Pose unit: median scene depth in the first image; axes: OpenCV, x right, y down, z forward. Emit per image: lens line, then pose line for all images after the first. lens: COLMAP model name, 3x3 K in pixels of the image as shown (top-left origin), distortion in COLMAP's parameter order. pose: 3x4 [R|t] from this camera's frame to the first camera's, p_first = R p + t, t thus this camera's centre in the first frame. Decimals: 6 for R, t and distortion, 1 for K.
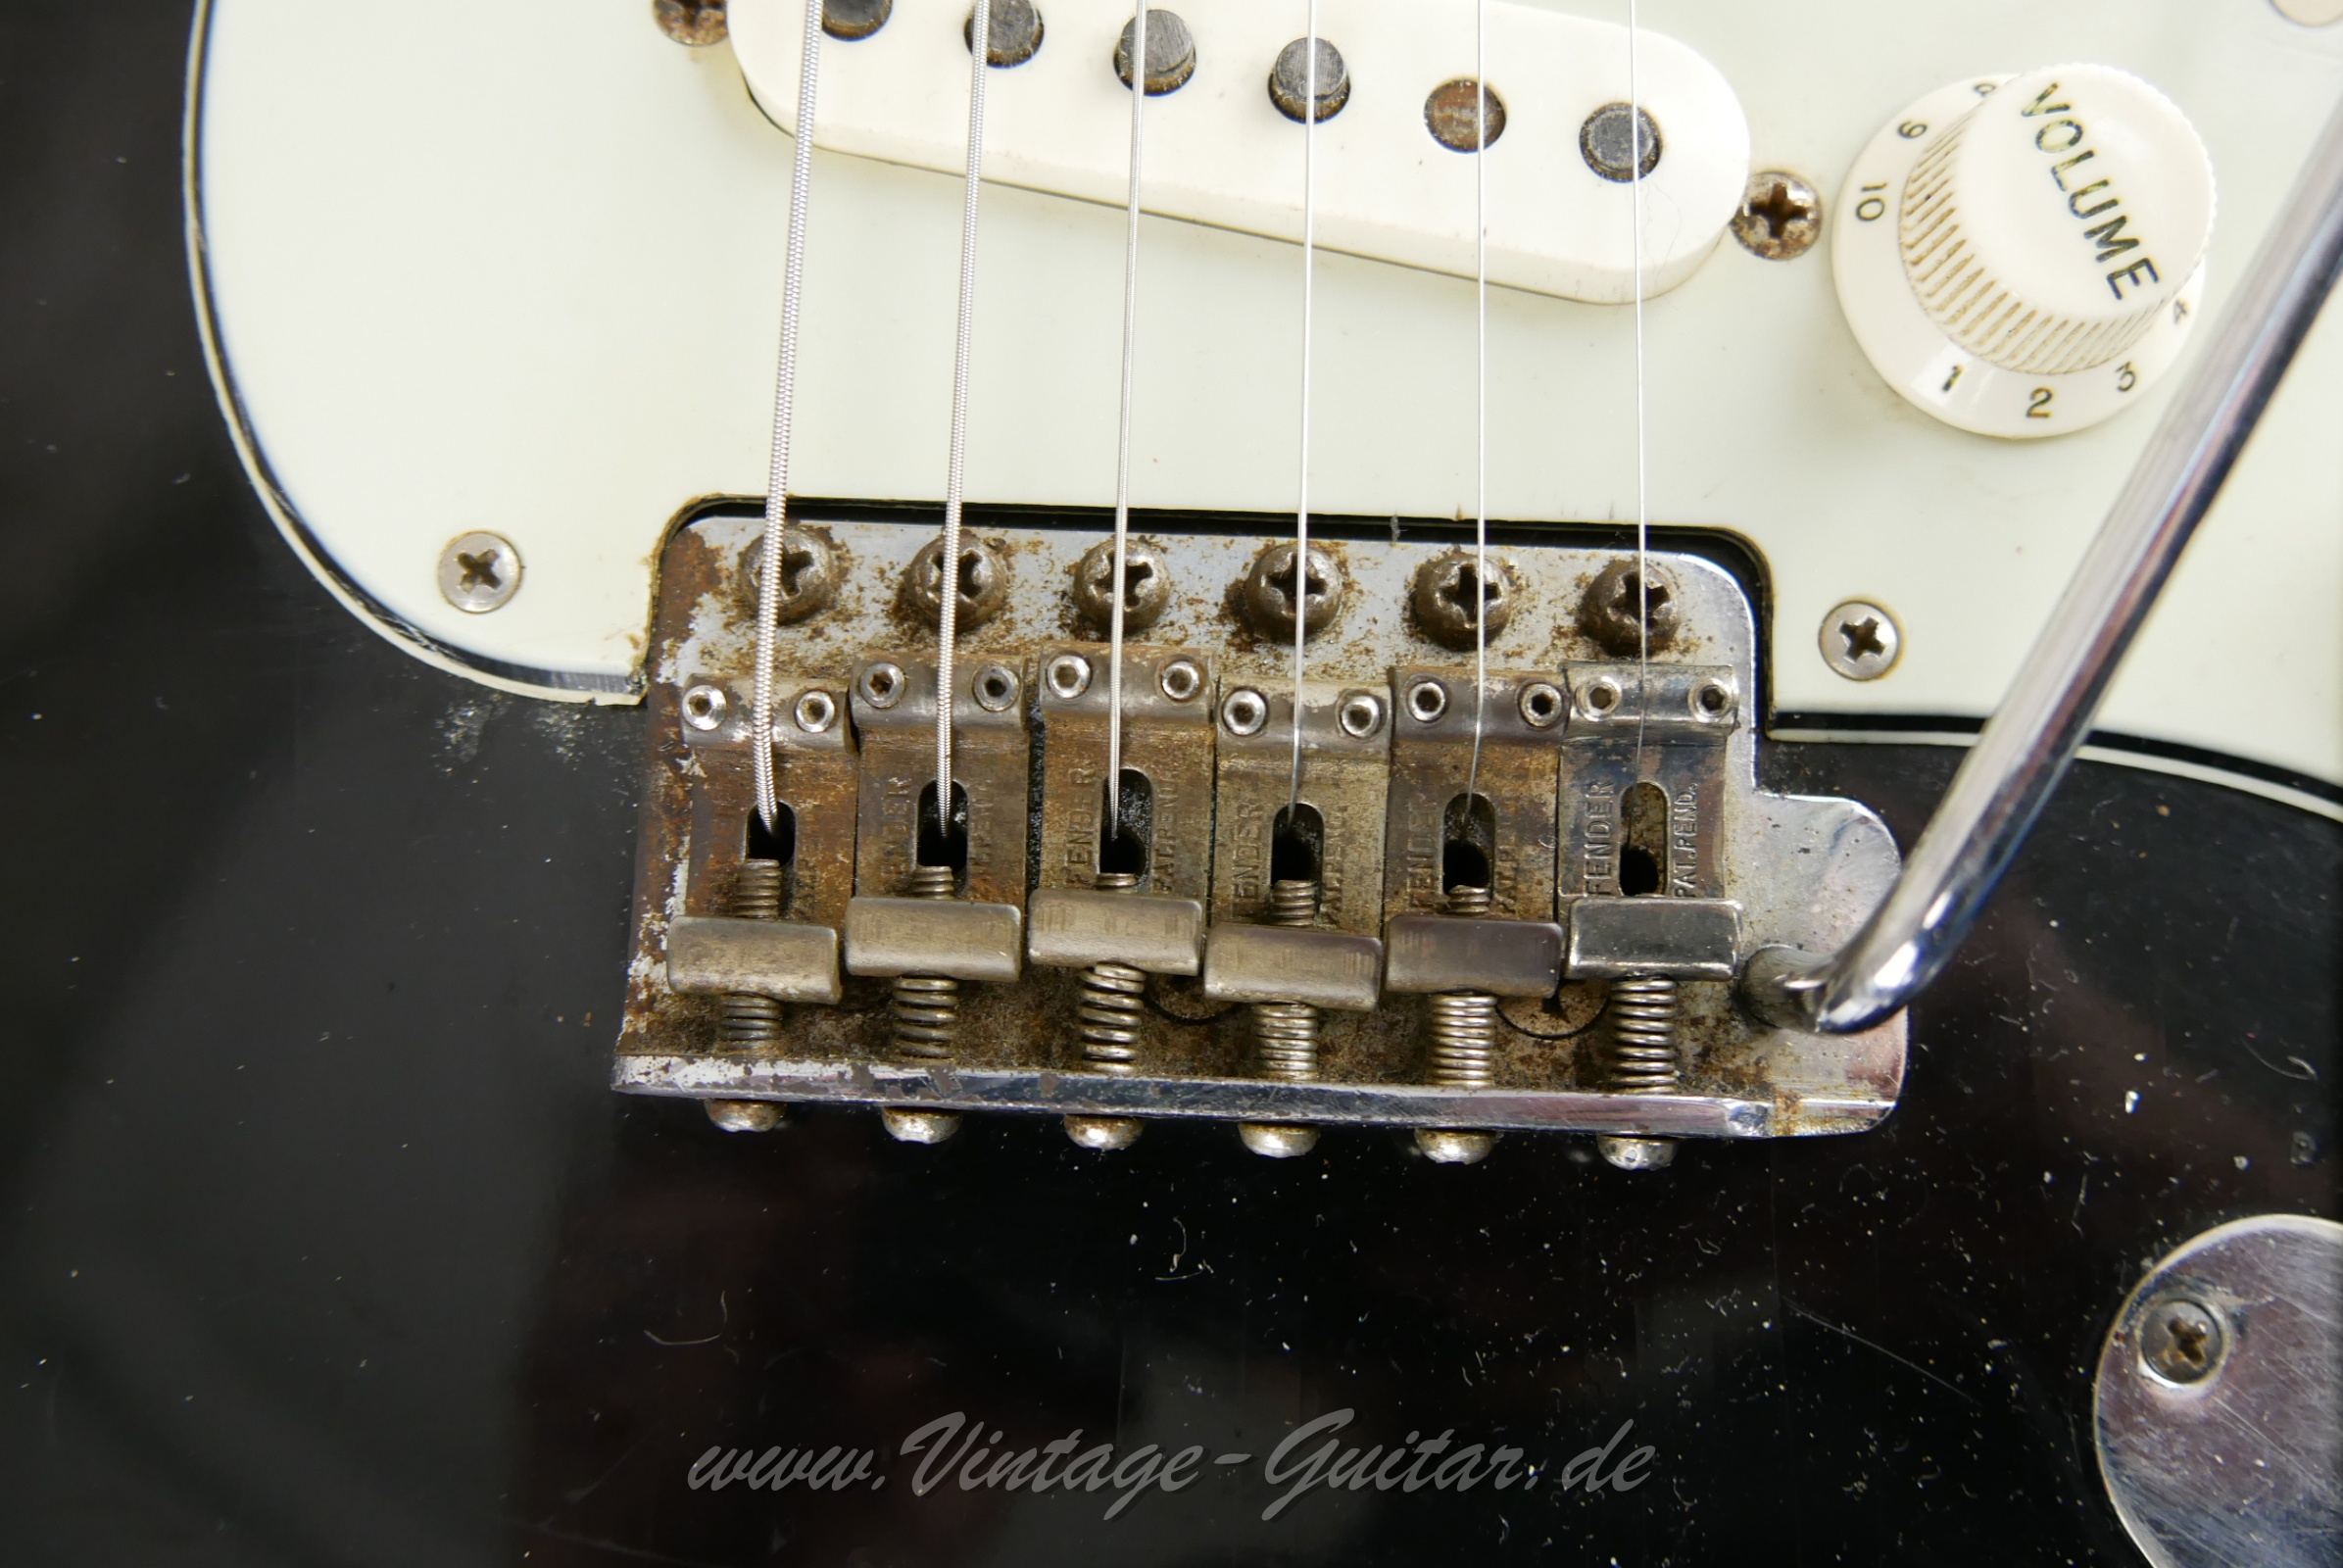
lens RADIAL K [[2323.5, 0, 1173.7], [0, 2323.5, 797.1], [0, 0, 1]] dist [-0.045602, 0.003769]
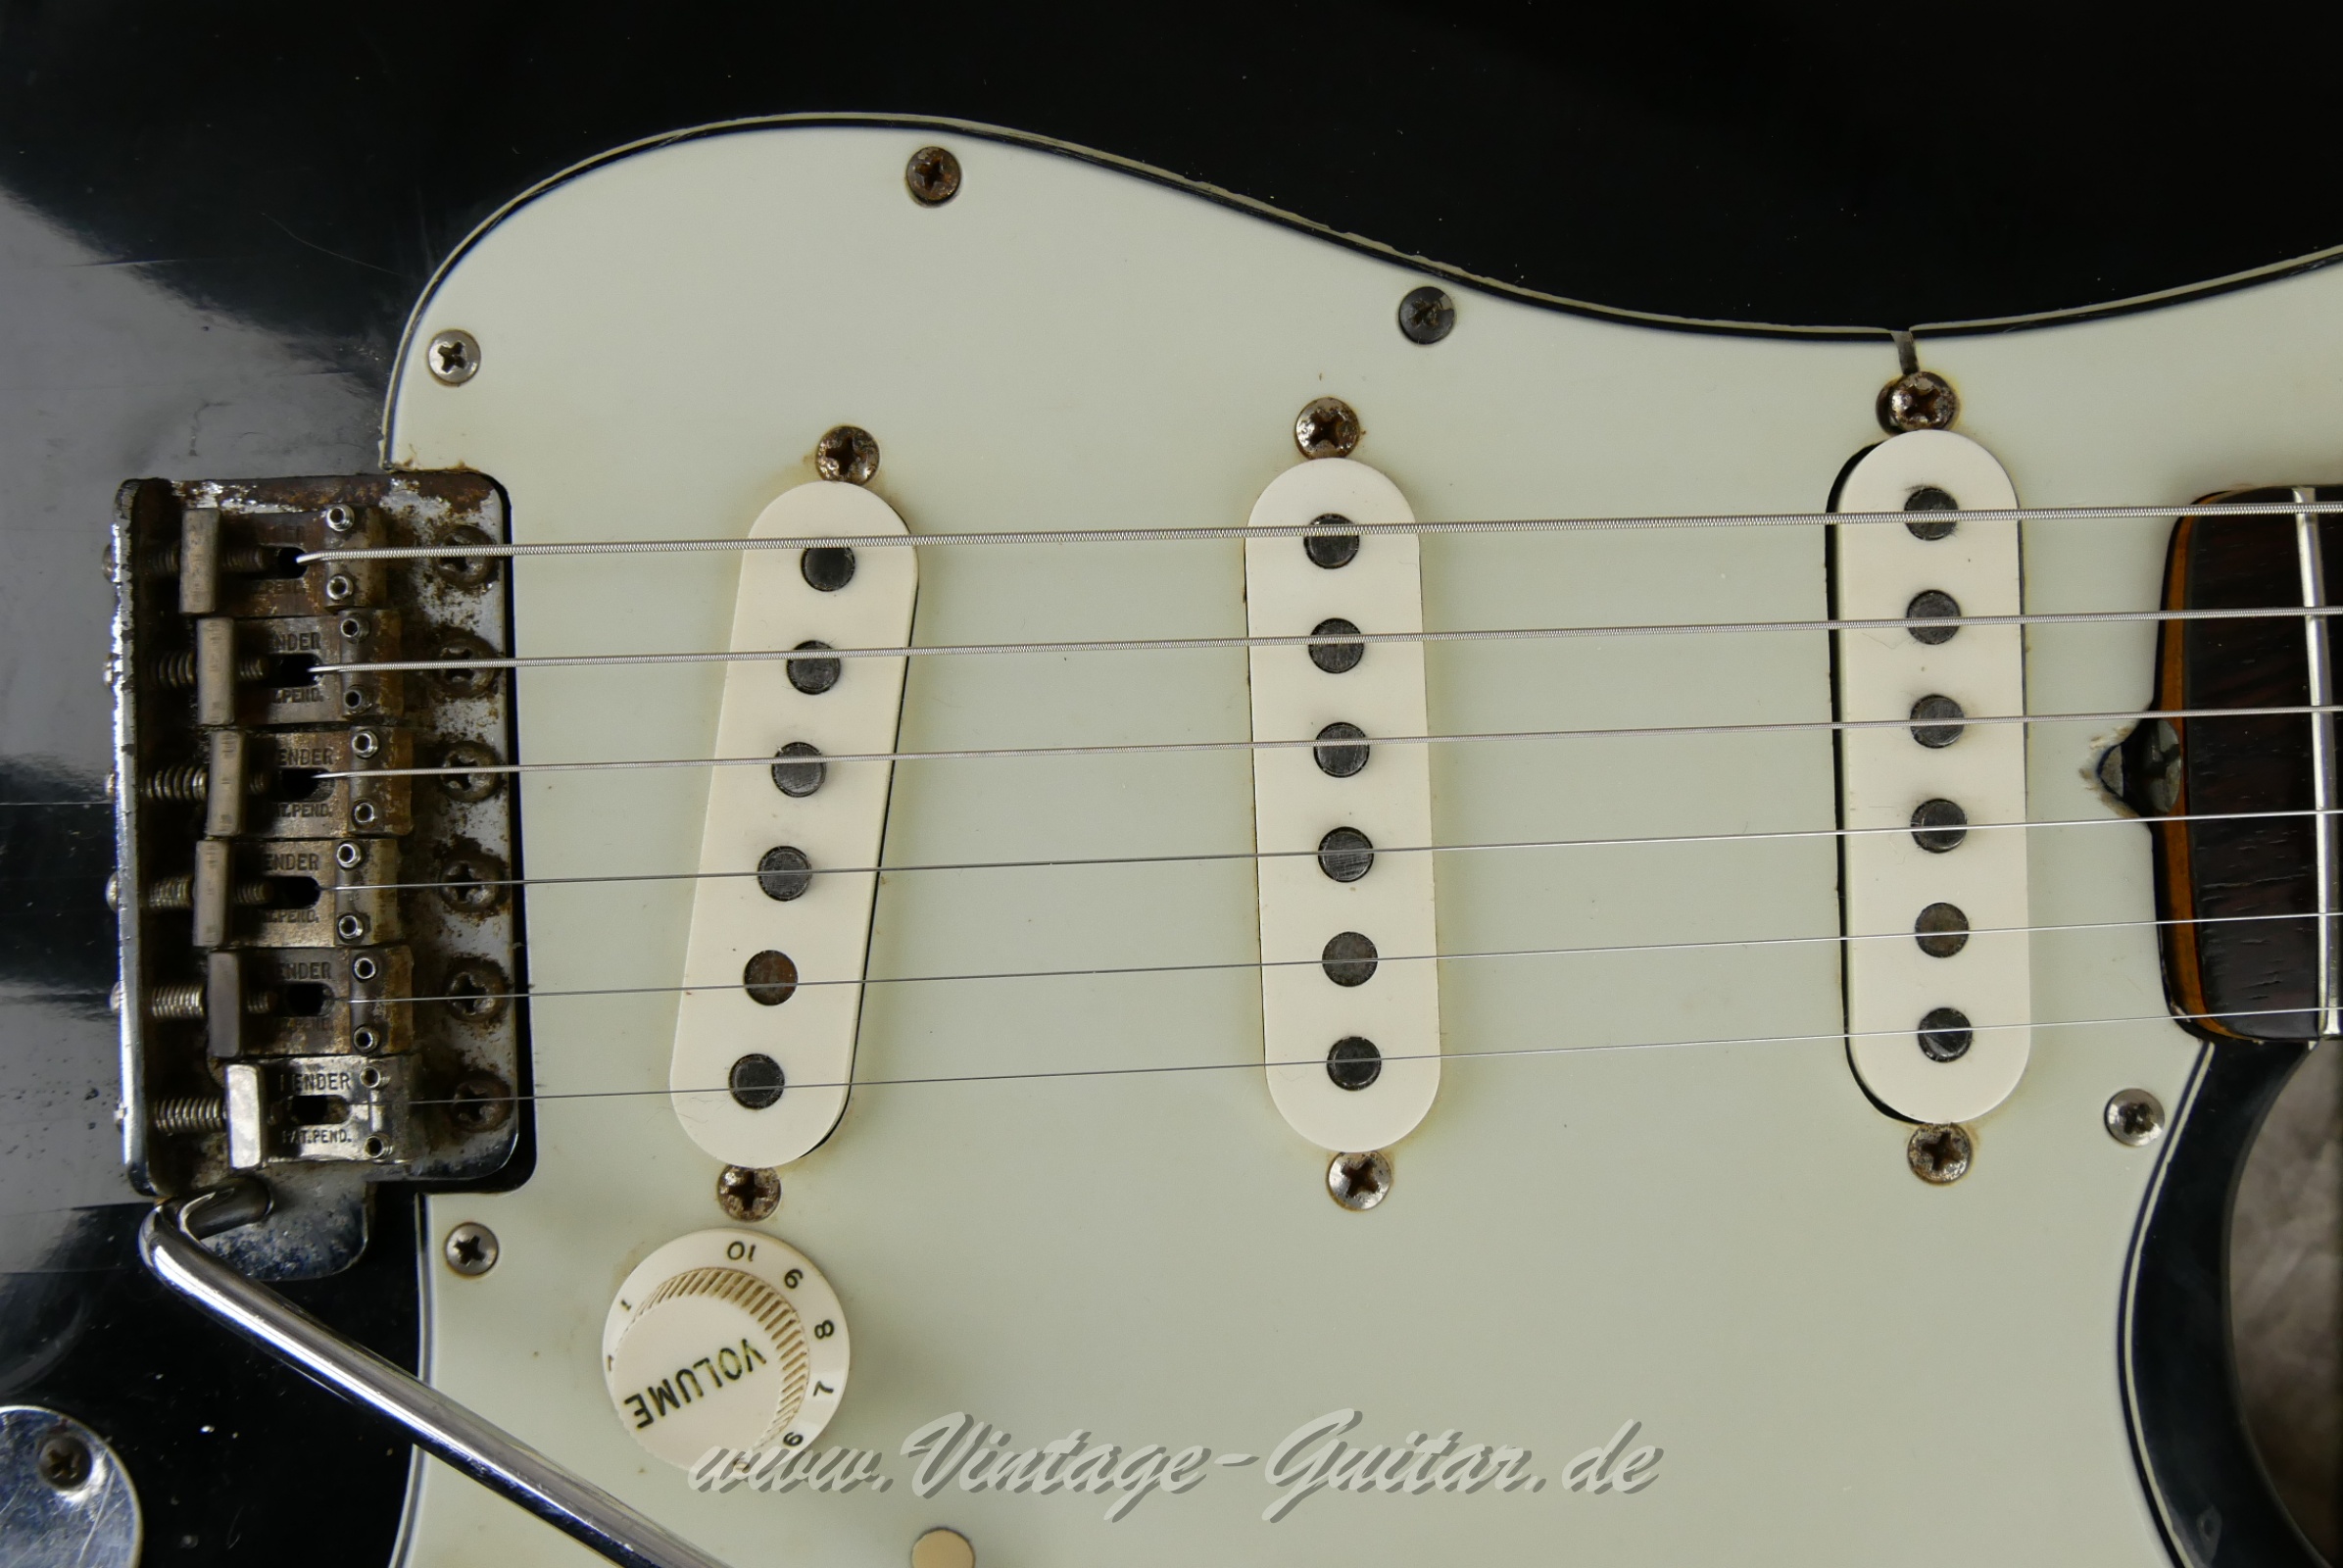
lens RADIAL K [[2323.5, 0, 1173.7], [0, 2323.5, 797.1], [0, 0, 1]] dist [-0.045602, 0.003769]
pose [[0.061161, 0.998097, -0.007915, 0.036224], [-0.982914, 0.061606, 0.173448, -0.831835], [0.173605, -0.002828, 0.984811, -0.447230]]
